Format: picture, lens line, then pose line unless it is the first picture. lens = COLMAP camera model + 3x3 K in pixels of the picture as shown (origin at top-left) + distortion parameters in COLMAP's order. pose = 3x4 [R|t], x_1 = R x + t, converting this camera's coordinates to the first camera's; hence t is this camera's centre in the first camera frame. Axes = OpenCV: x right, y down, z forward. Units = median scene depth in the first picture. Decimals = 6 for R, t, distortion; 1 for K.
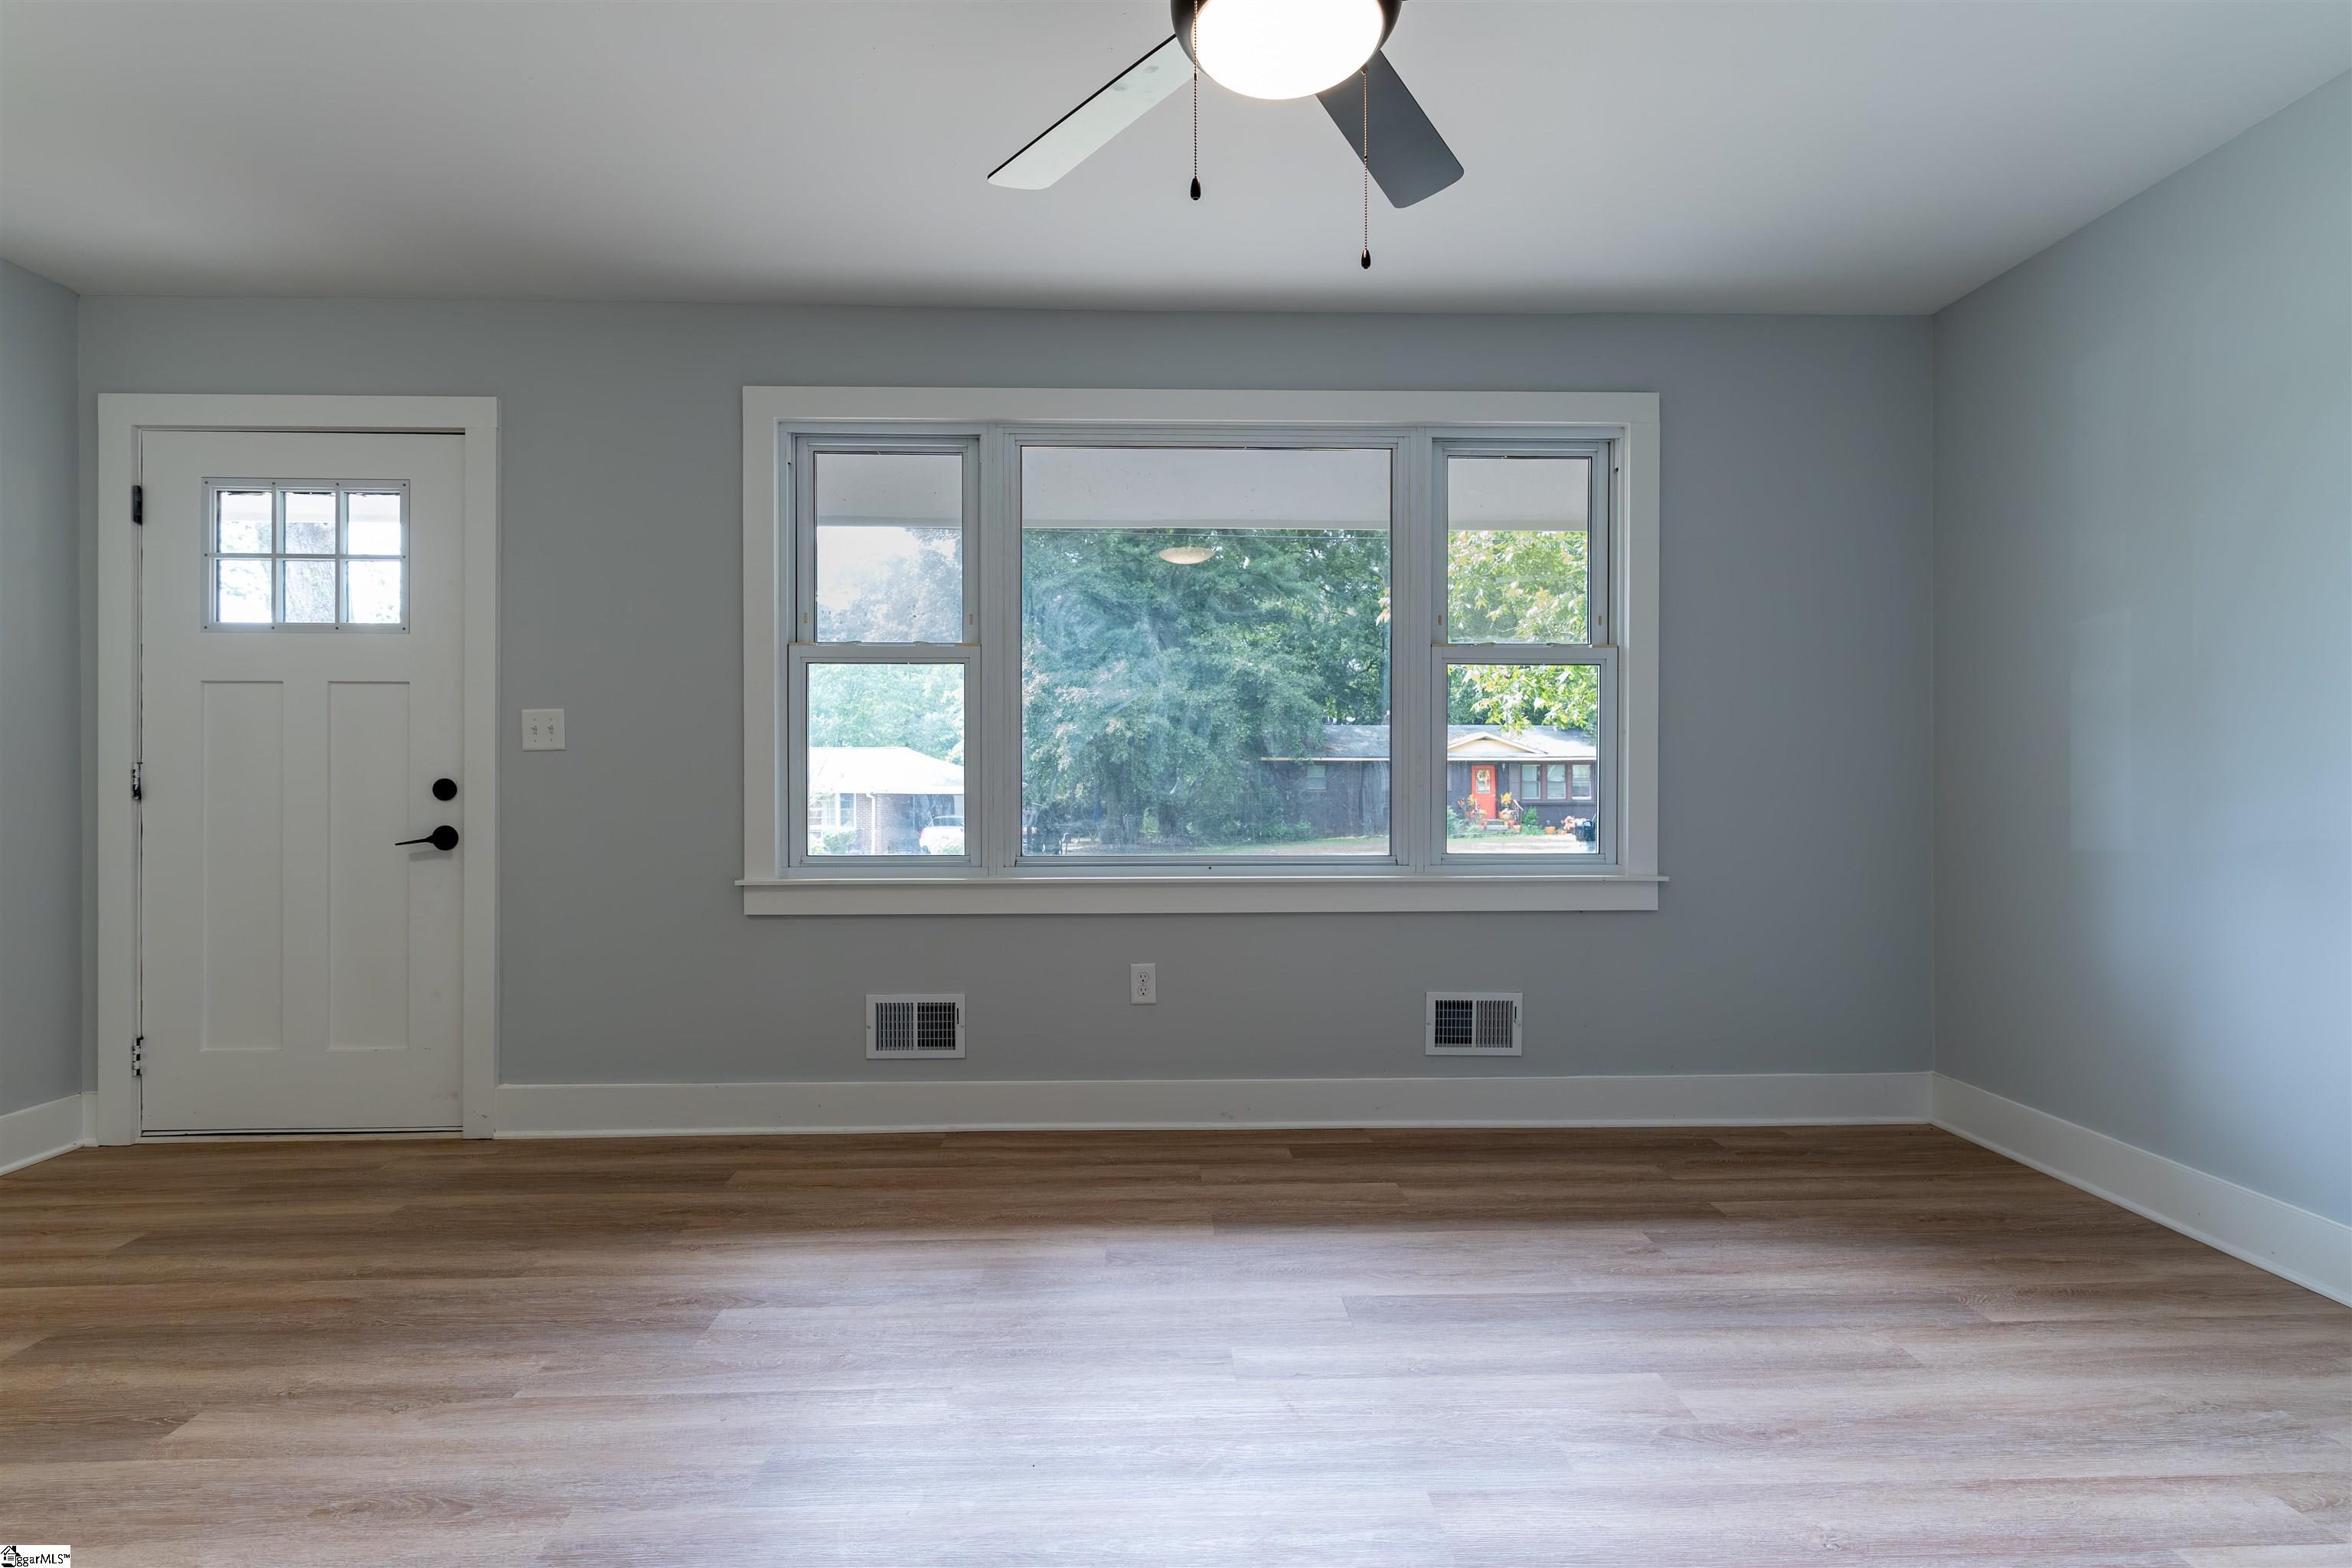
lens RADIAL K [[1108.3, 0, 1175.9], [0, 1108.3, 779.7], [0, 0, 1]] dist [0.001725, 0.000505]
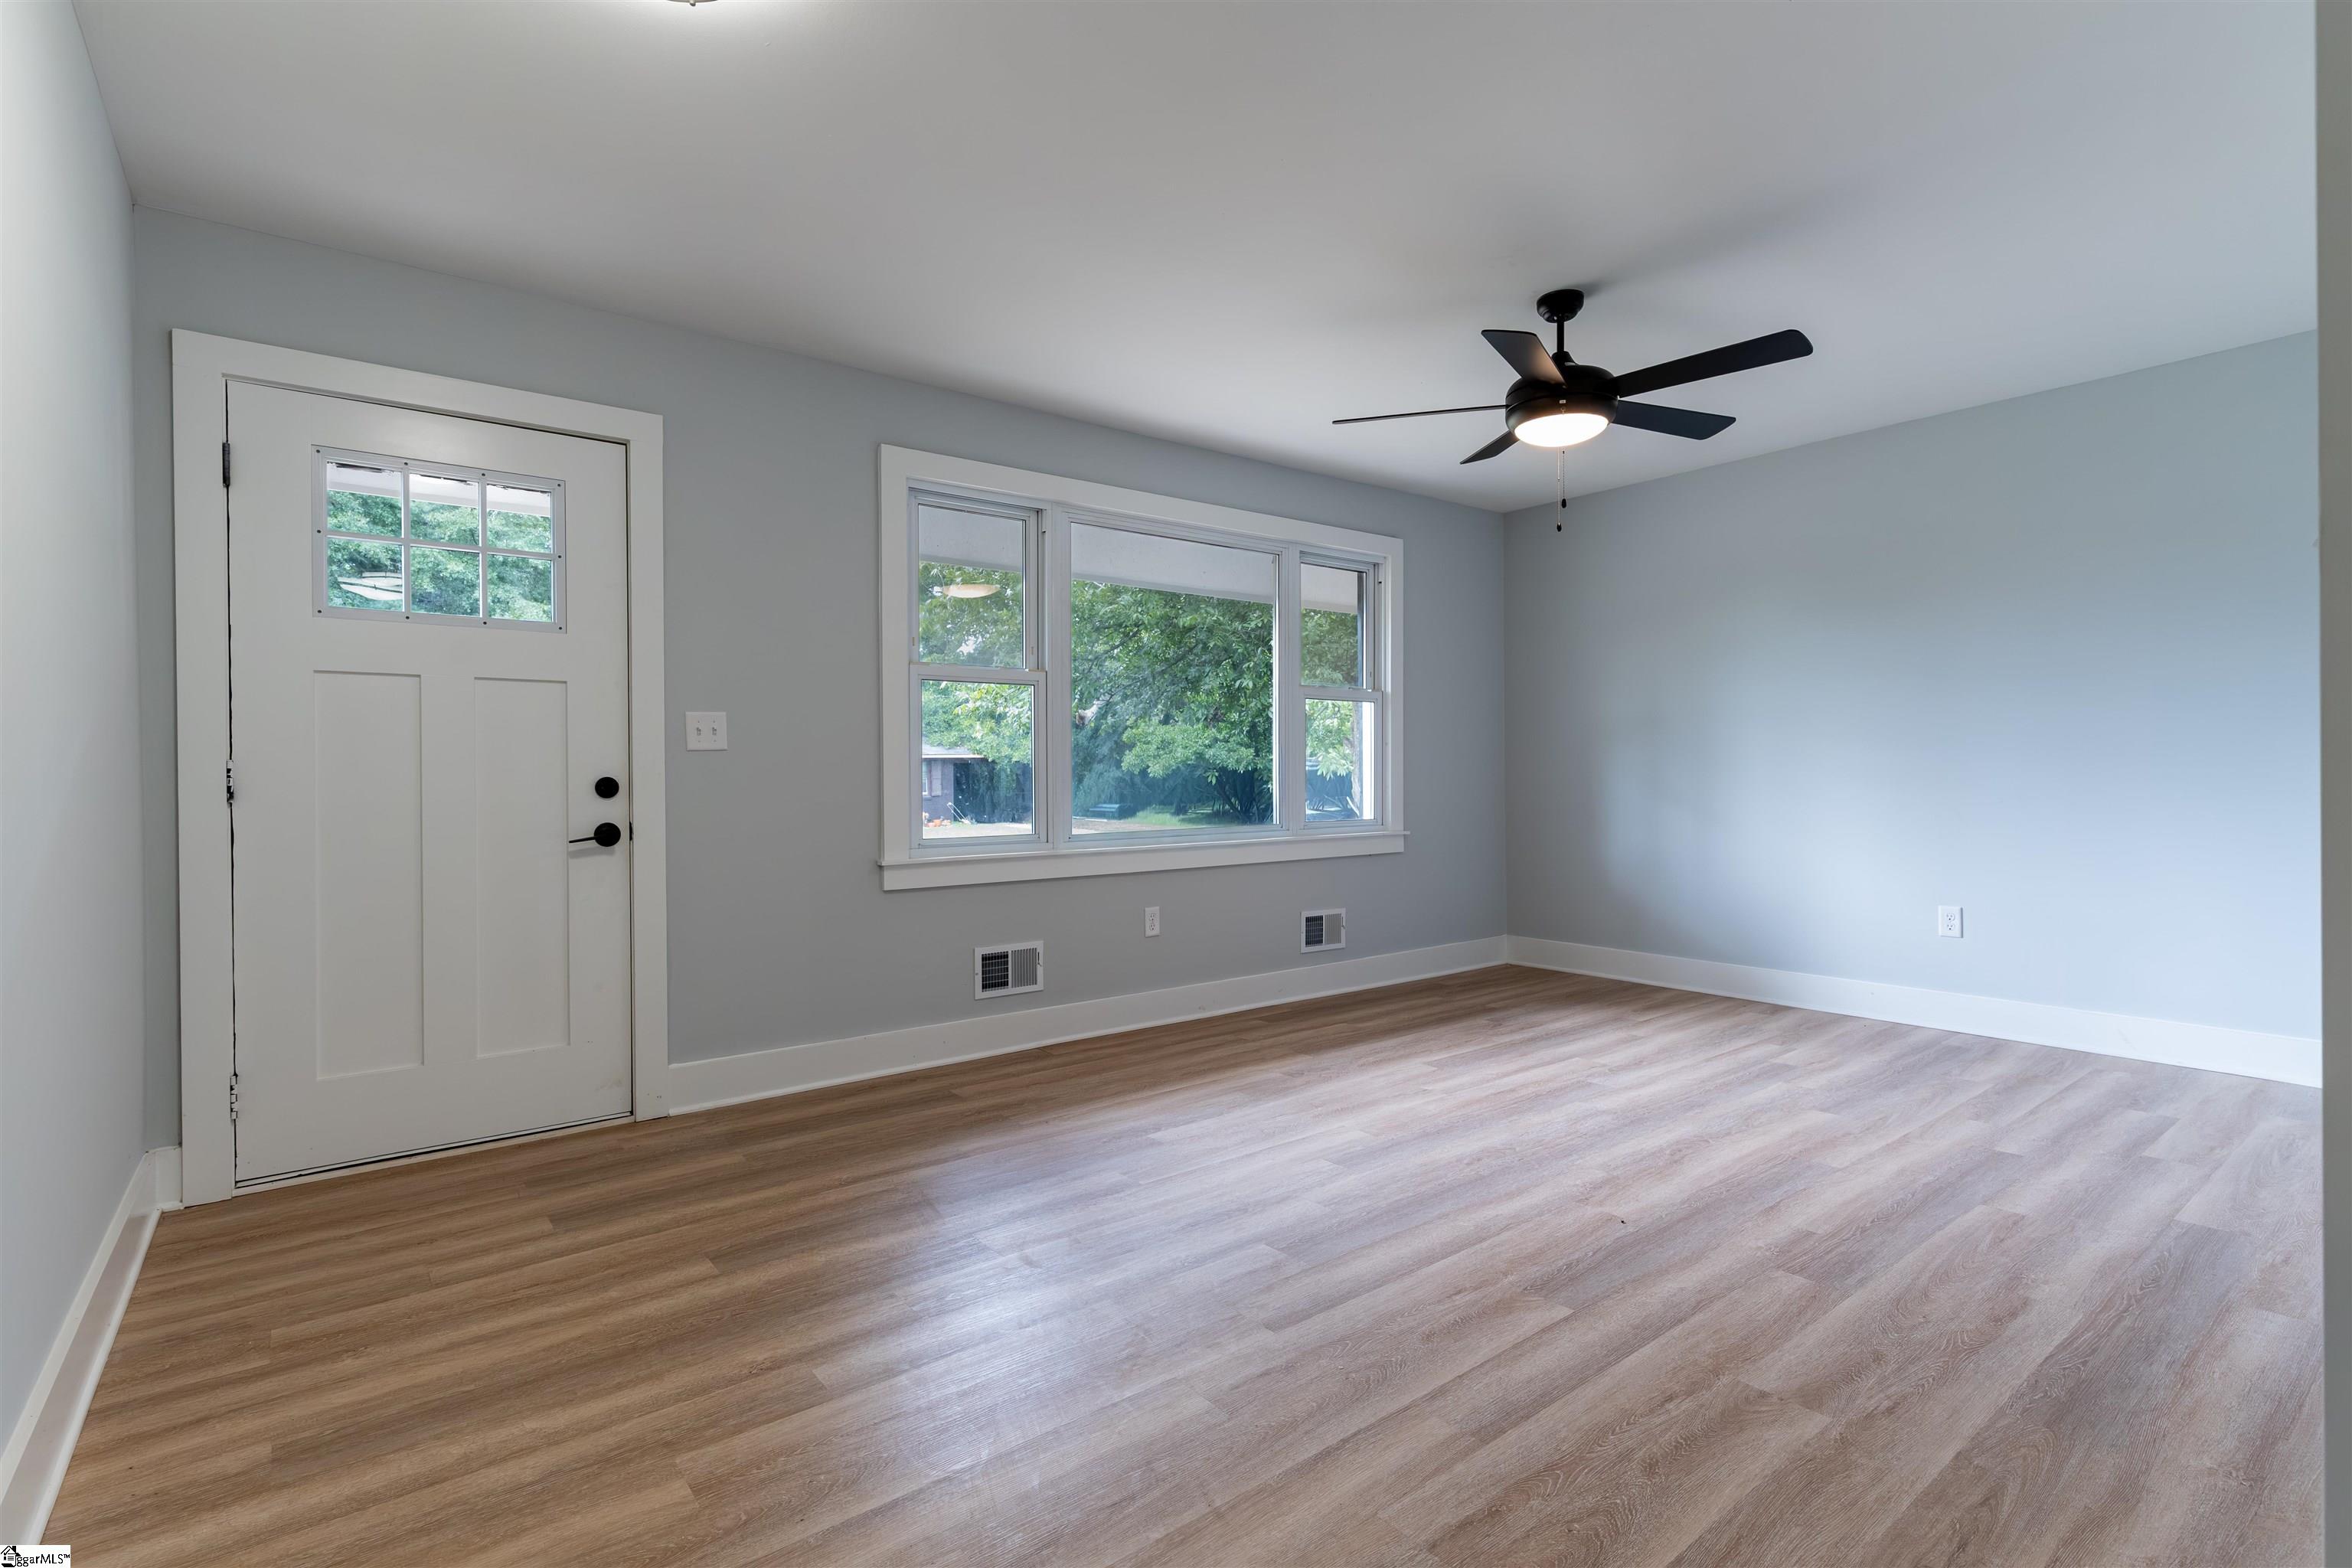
lens RADIAL K [[1108.3, 0, 1175.9], [0, 1108.3, 779.7], [0, 0, 1]] dist [0.001725, 0.000505]
pose [[0.808290, -0.007832, 0.588732, -0.846775], [0.007268, 0.999968, 0.003325, 0.001988], [-0.588740, 0.001591, 0.808321, -0.143427]]
